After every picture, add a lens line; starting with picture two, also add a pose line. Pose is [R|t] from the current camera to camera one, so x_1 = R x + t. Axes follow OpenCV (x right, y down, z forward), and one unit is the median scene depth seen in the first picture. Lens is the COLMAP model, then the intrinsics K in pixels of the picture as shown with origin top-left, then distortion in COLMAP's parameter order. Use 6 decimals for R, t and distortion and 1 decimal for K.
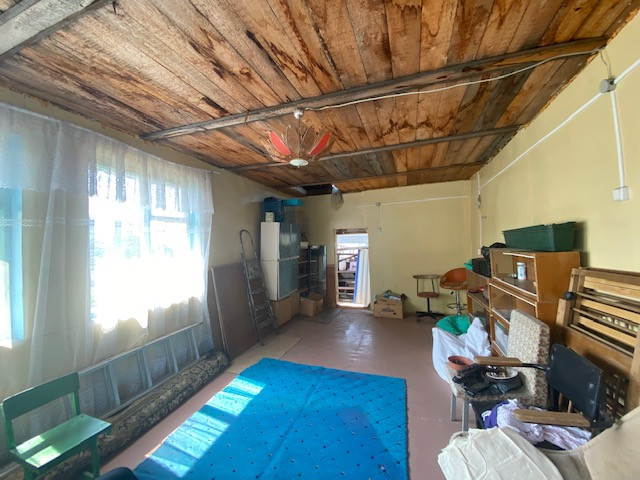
lens RADIAL K [[234.2, 0, 322.9], [0, 234.2, 240.4], [0, 0, 1]] dist [-0.048065, 0.000218]
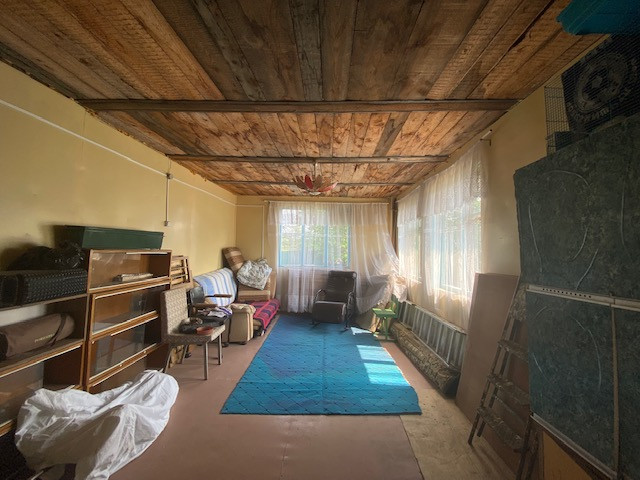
lens RADIAL K [[234.2, 0, 319.1], [0, 234.2, 238.9], [0, 0, 1]] dist [-0.048065, 0.000218]
pose [[-0.955334, -0.000122, -0.295528, 0.301353], [0.015558, 0.998593, -0.050705, 0.056932], [0.295119, -0.053038, -0.953987, 2.176865]]
